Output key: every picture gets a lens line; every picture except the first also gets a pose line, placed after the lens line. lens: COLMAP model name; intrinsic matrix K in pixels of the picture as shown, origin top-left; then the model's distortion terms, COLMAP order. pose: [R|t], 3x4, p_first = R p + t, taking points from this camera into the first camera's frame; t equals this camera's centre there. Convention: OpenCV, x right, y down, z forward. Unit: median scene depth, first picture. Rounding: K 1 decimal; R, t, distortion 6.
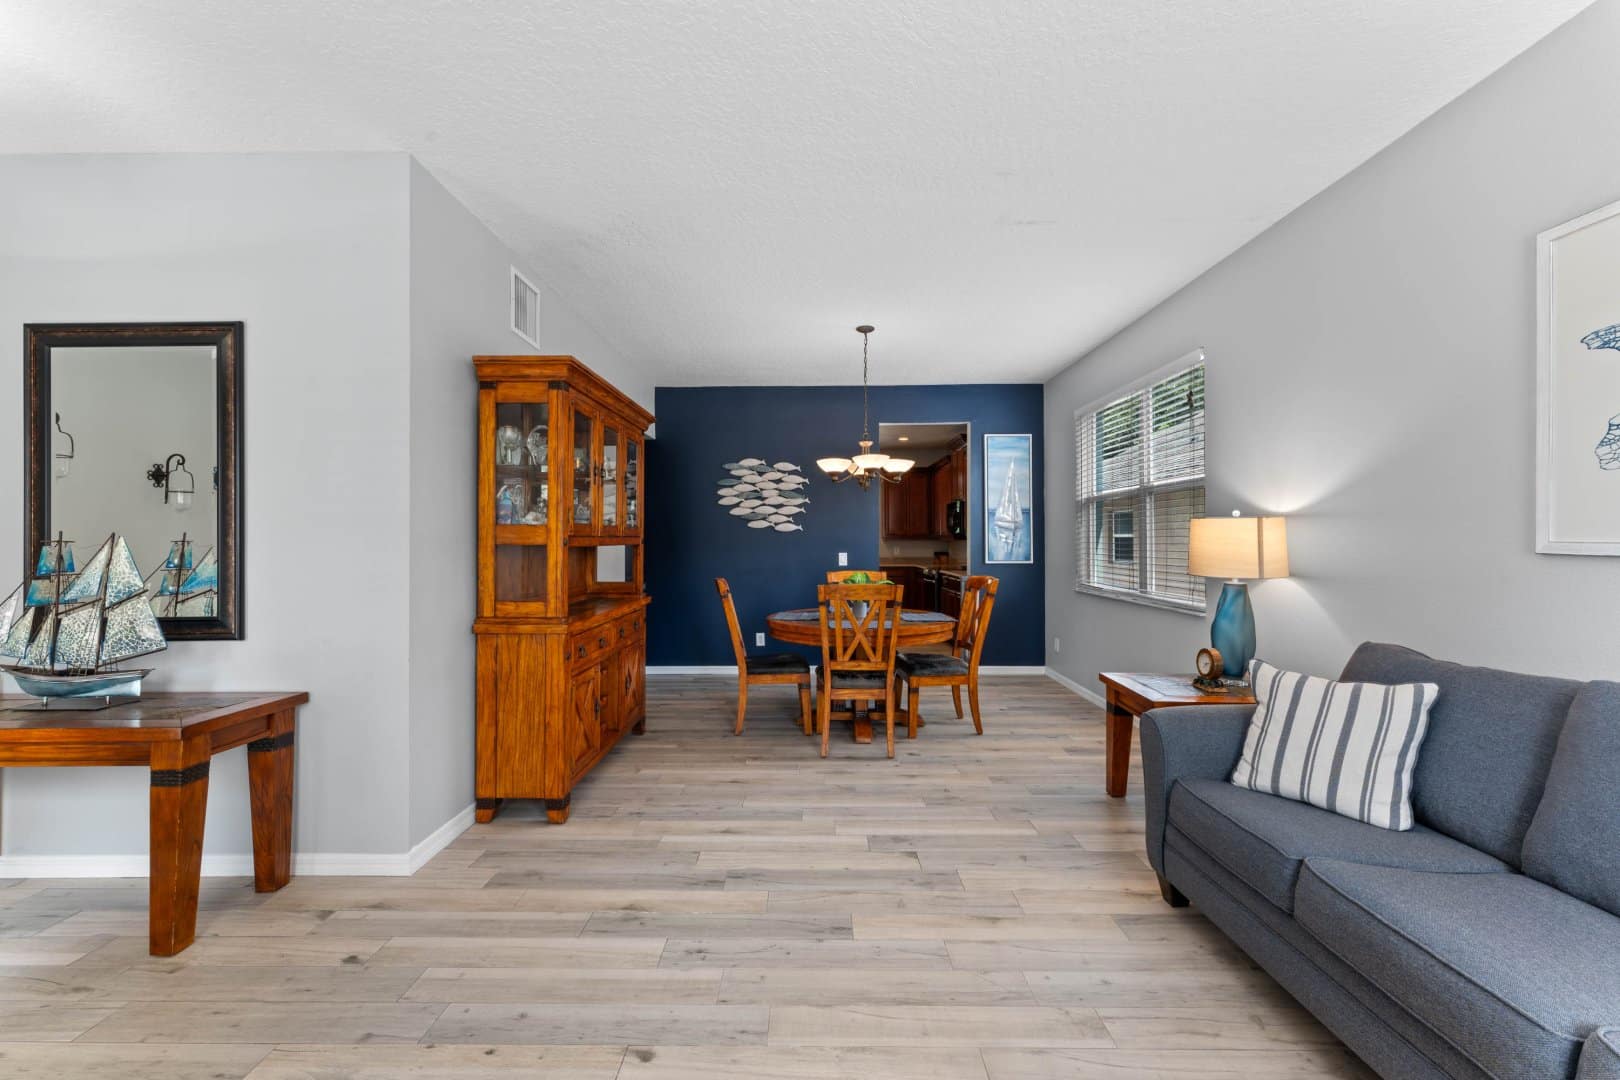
lens RADIAL K [[654.6, 0, 814.7], [0, 654.6, 533.0], [0, 0, 1]] dist [0.001602, -0.000357]
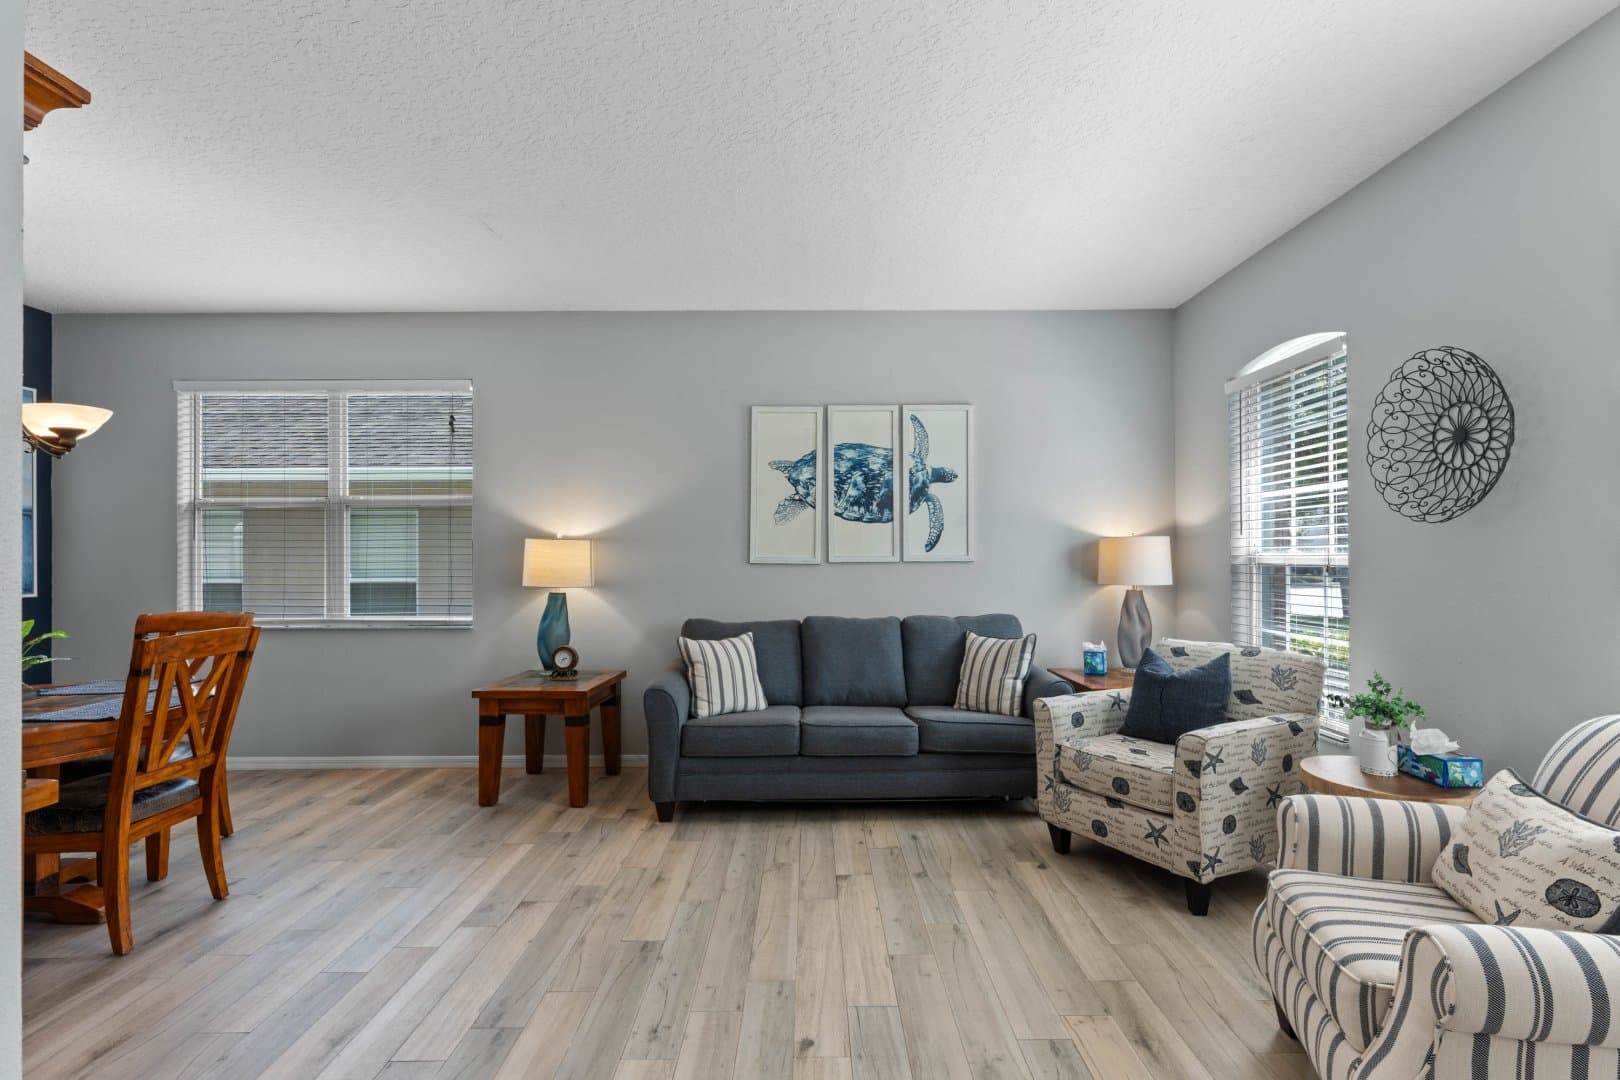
lens RADIAL K [[749.9, 0, 815.4], [0, 749.9, 553.7], [0, 0, 1]] dist [0.004694, 0.000377]
pose [[-0.009934, 0.004714, 0.999940, -0.878457], [-0.007254, 0.999962, -0.004787, 0.006969], [-0.999924, -0.007301, -0.009900, 0.597675]]
